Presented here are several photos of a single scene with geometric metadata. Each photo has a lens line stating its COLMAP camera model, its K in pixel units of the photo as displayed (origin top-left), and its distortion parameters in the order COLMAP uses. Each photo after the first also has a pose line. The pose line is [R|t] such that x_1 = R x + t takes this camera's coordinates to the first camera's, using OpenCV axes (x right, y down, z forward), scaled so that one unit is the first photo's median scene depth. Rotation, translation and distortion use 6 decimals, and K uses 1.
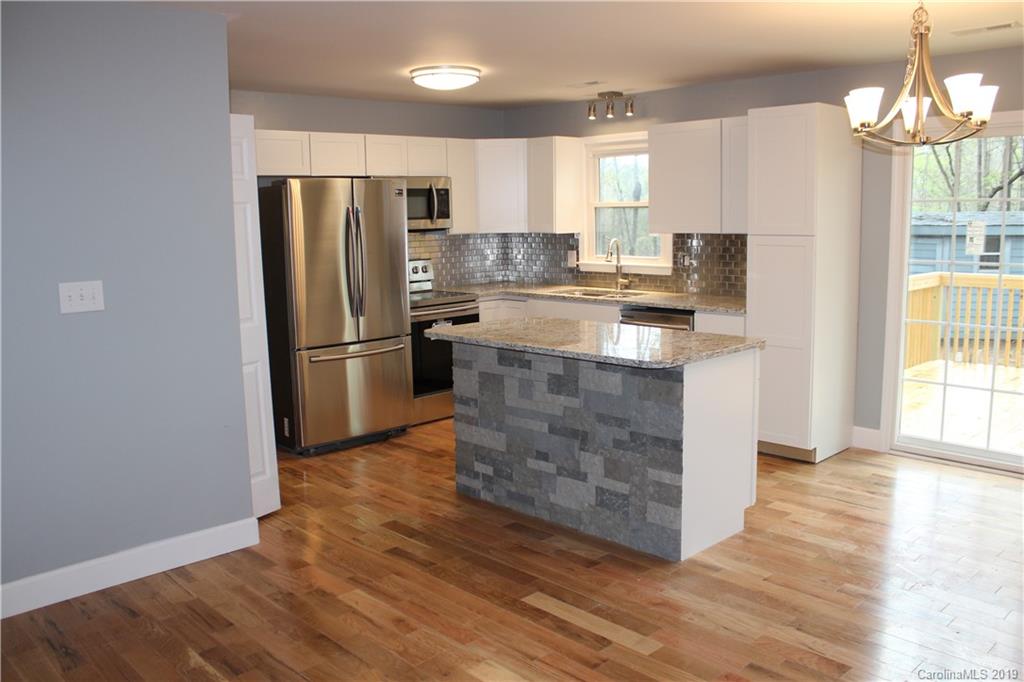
lens RADIAL K [[845.6, 0, 516.6], [0, 845.6, 339.5], [0, 0, 1]] dist [-0.174198, 0.157043]
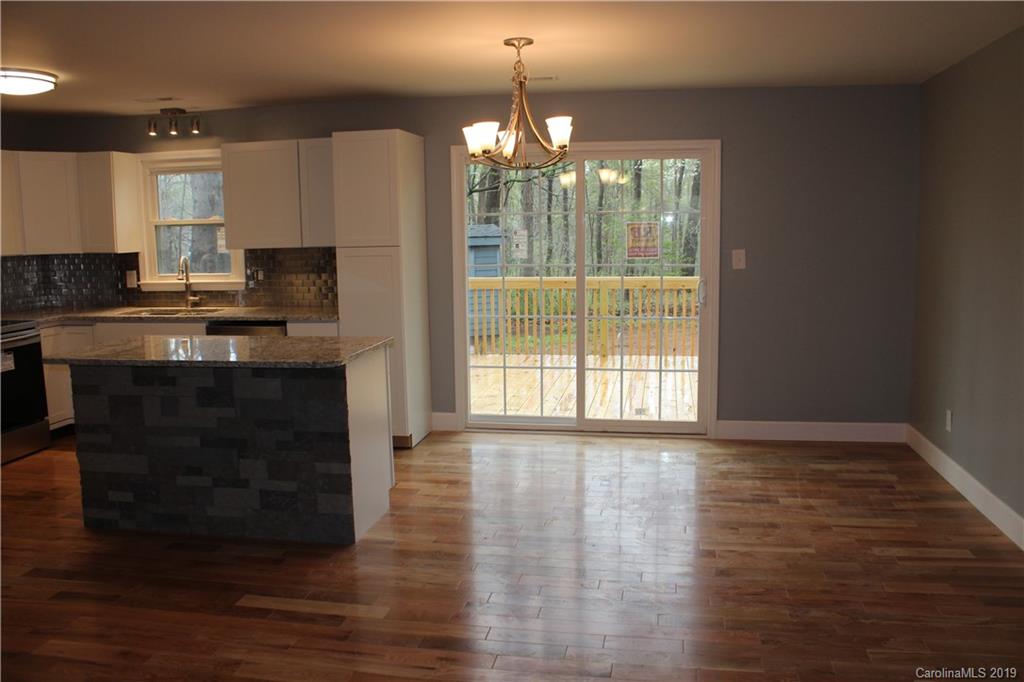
lens RADIAL K [[845.6, 0, 516.6], [0, 845.6, 339.5], [0, 0, 1]] dist [-0.174198, 0.157043]
pose [[0.807276, -0.074165, 0.585495, -0.213334], [0.087312, 0.996164, 0.005799, 0.010028], [-0.583679, 0.046440, 0.810655, -0.022243]]
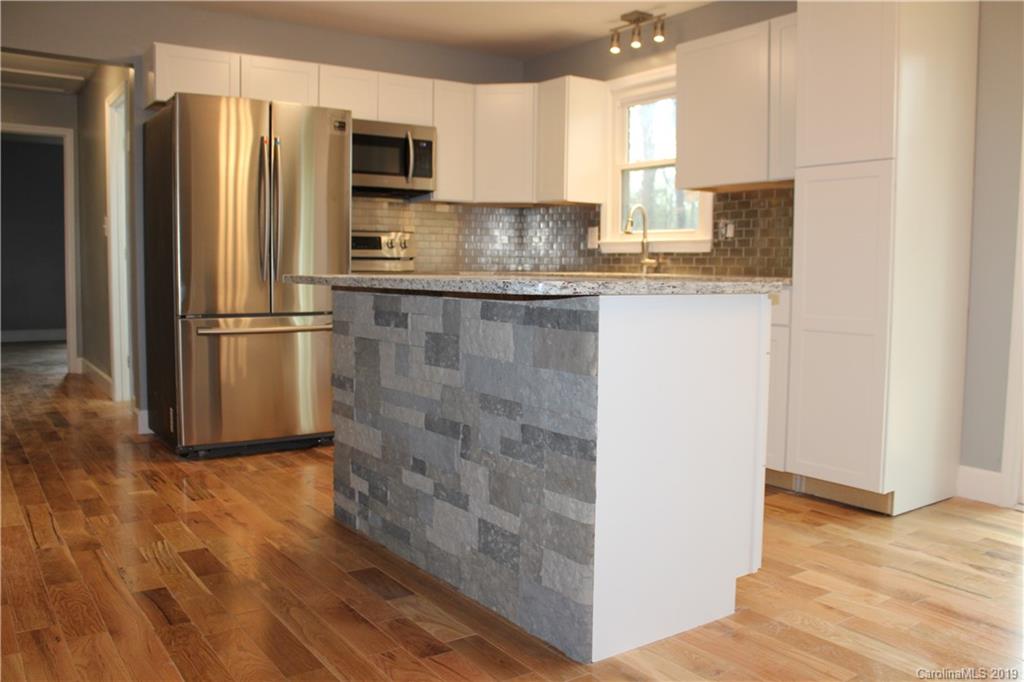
lens RADIAL K [[845.6, 0, 516.6], [0, 845.6, 339.5], [0, 0, 1]] dist [-0.174198, 0.157043]
pose [[0.988198, 0.041276, -0.147519, 0.184864], [-0.050023, 0.997172, -0.056084, 0.072491], [0.144787, 0.062802, 0.987468, 0.368409]]
